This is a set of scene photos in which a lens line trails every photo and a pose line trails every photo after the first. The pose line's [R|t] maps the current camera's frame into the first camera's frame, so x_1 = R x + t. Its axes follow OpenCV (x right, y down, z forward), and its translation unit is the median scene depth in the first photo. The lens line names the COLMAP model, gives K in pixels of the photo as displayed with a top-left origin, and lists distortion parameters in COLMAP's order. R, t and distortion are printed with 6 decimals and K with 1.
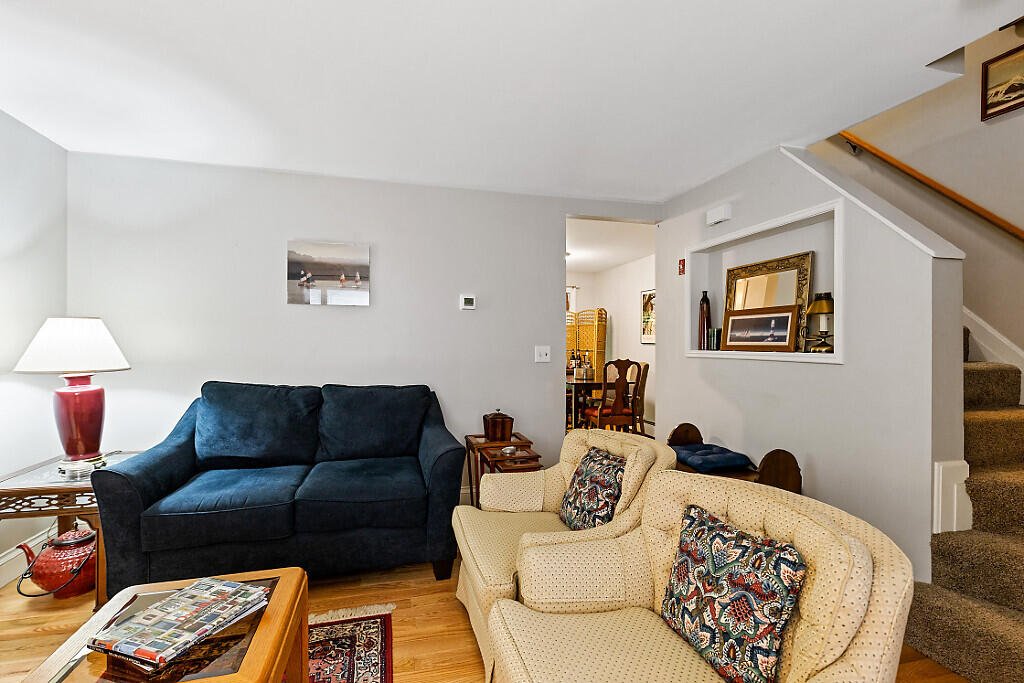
lens RADIAL K [[465.6, 0, 510.5], [0, 465.6, 343.0], [0, 0, 1]] dist [-0.001633, -0.000862]
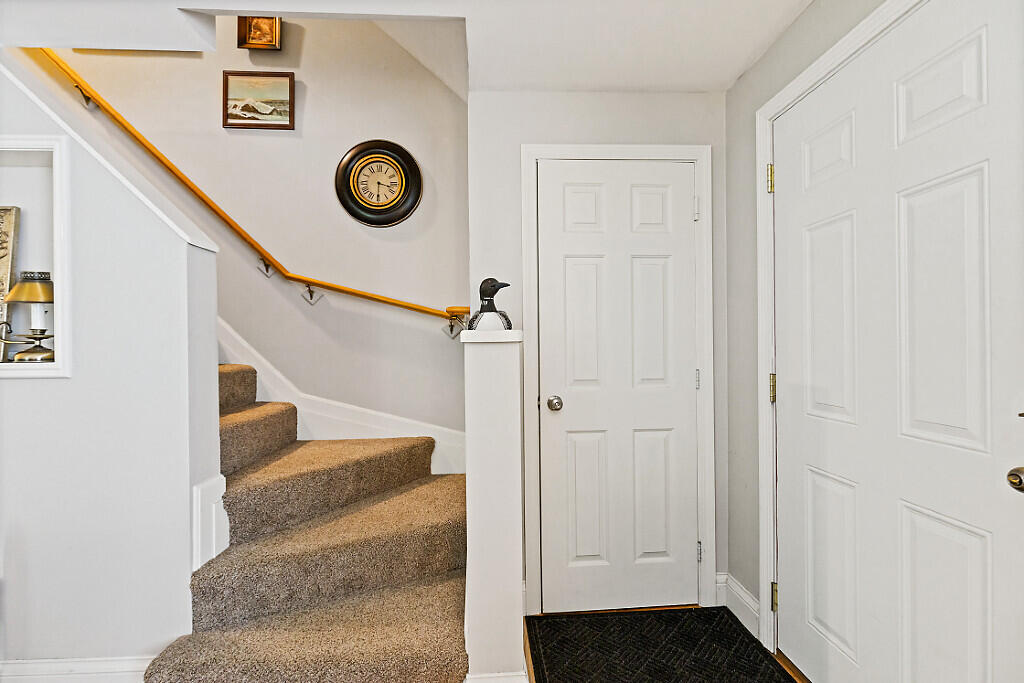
lens RADIAL K [[465.6, 0, 511.4], [0, 465.6, 342.5], [0, 0, 1]] dist [-0.001633, -0.000862]
pose [[0.200510, -0.001989, 0.979690, 0.161120], [0.014613, 0.999893, -0.000961, 0.003858], [-0.979583, 0.014509, 0.200518, 0.207380]]
